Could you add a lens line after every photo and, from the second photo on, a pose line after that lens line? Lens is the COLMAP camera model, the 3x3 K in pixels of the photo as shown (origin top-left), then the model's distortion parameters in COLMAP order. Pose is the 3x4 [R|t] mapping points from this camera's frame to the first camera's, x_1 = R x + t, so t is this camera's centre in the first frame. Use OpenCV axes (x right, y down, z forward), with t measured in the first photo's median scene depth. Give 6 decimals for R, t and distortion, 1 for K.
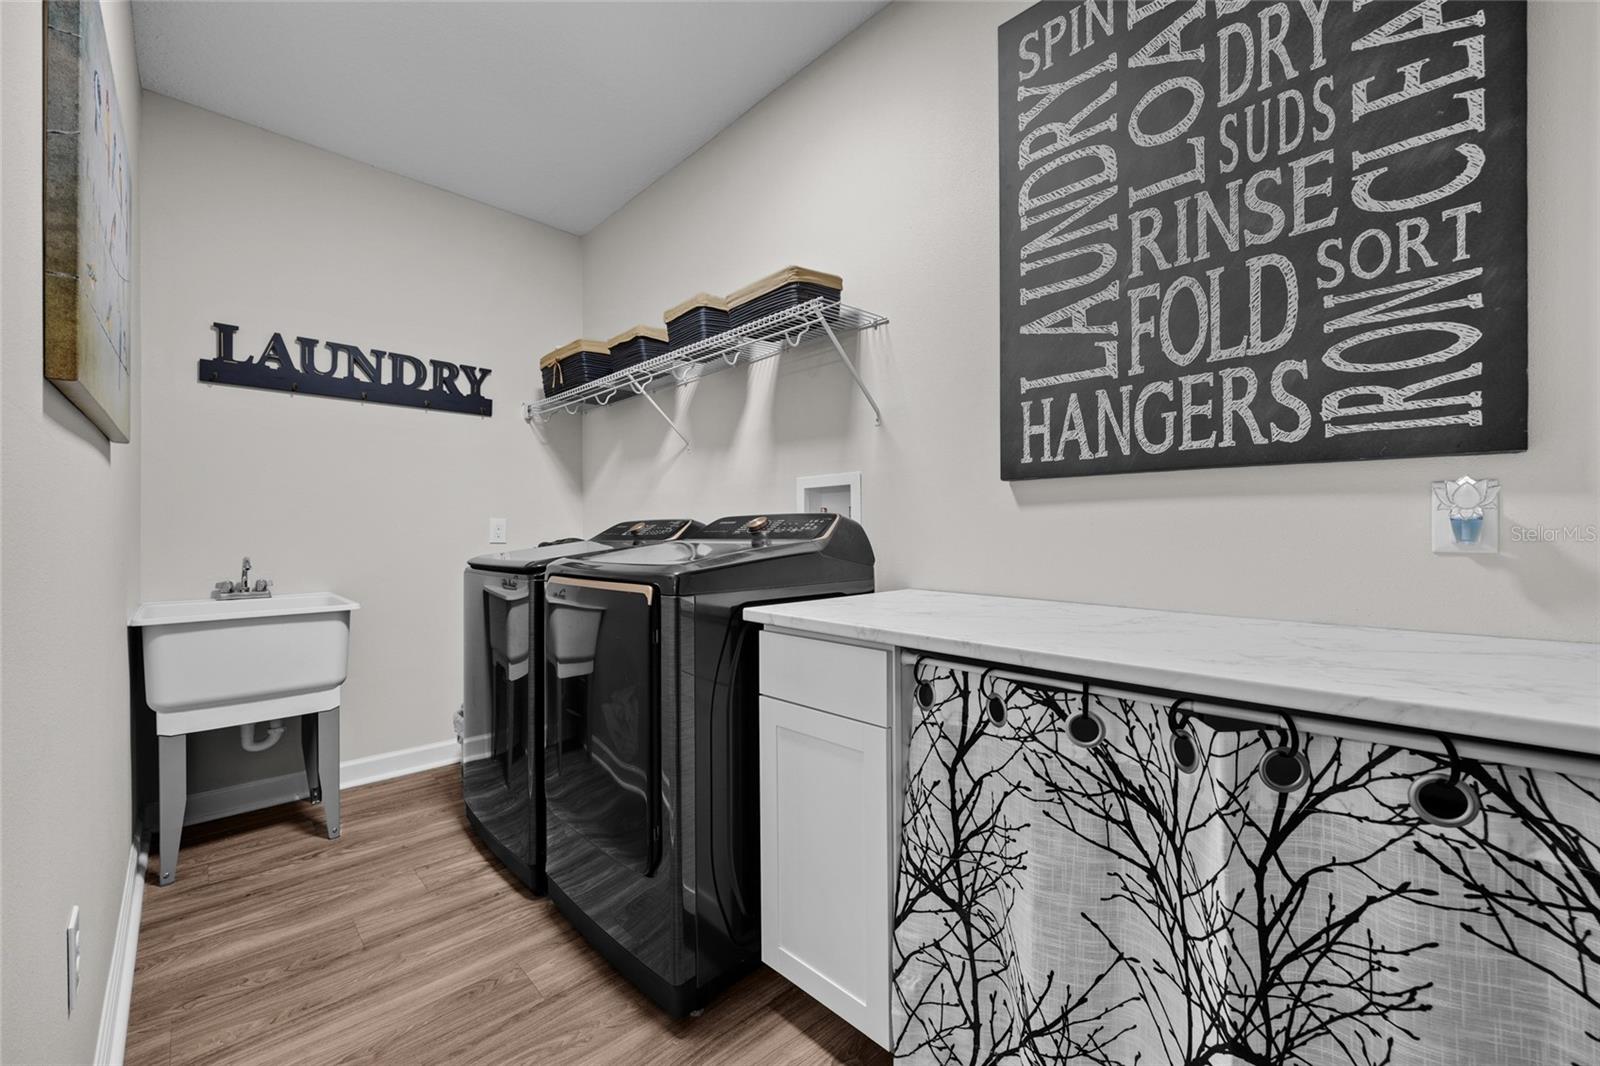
lens RADIAL K [[635.5, 0, 825.9], [0, 635.5, 528.3], [0, 0, 1]] dist [-0.006134, 0.000464]
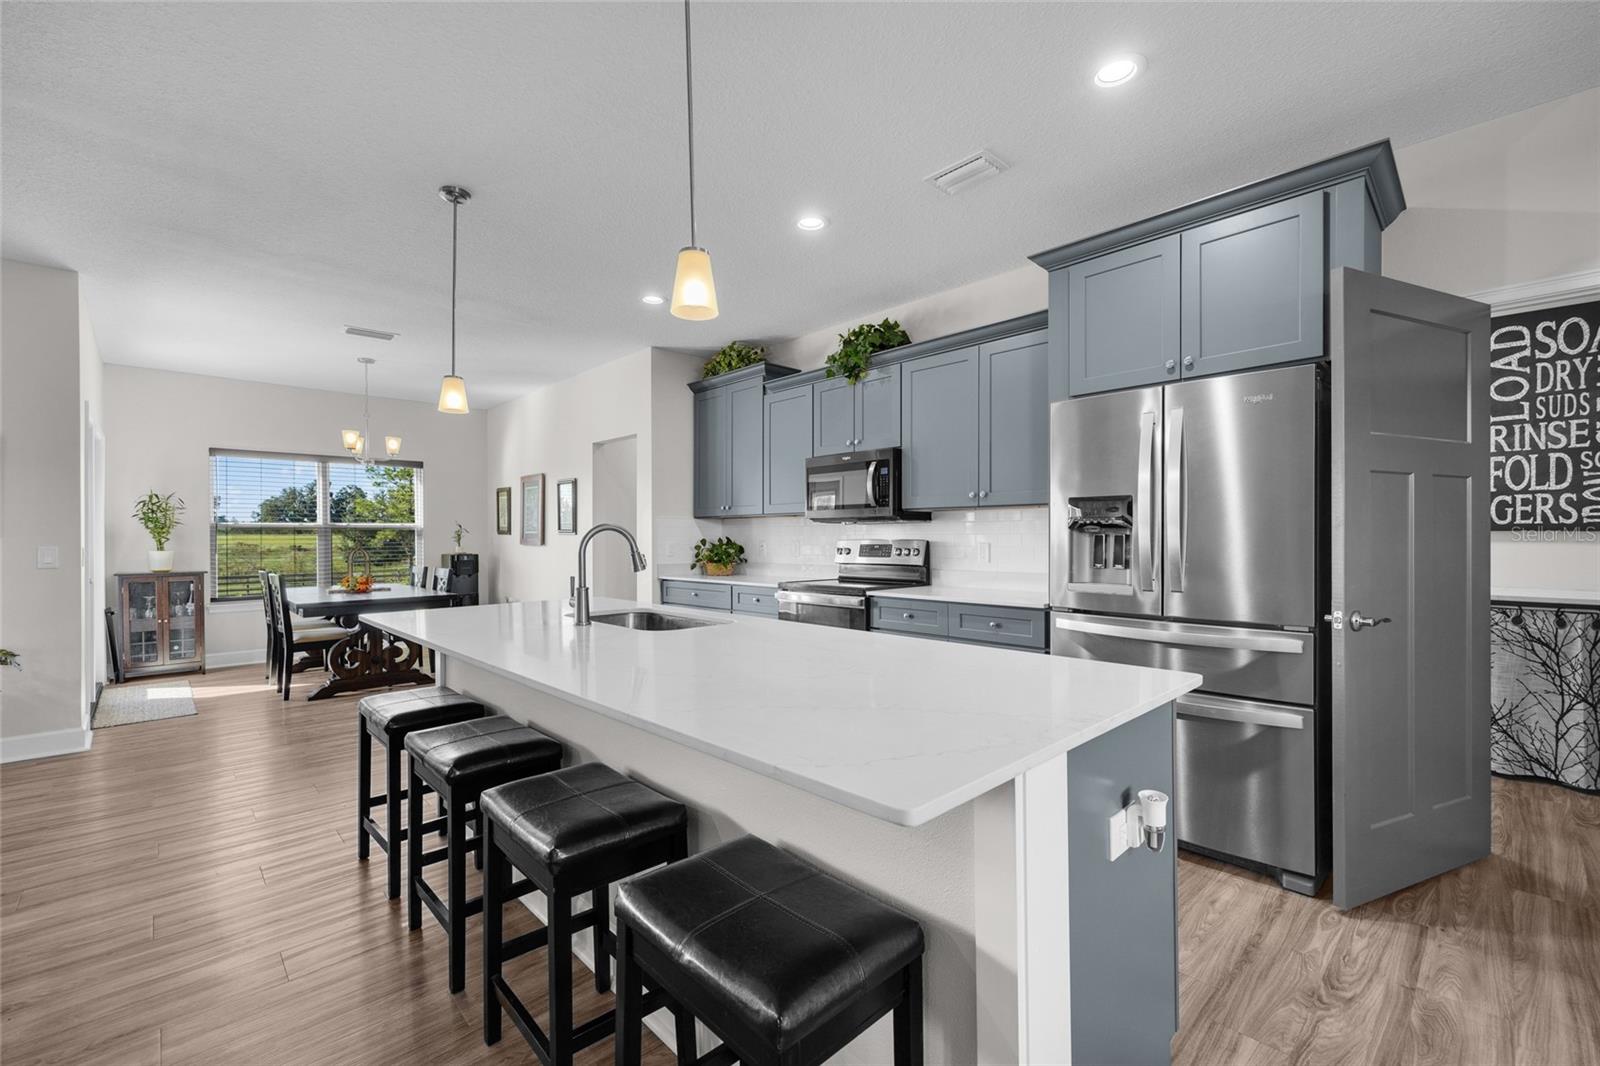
lens RADIAL K [[665.1, 0, 807.9], [0, 665.1, 538.3], [0, 0, 1]] dist [-0.004015, -0.001080]
pose [[0.999731, 0.000579, -0.023198, -2.403610], [-0.000377, 0.999962, 0.008712, -0.093361], [0.023202, -0.008701, 0.999693, -1.863281]]
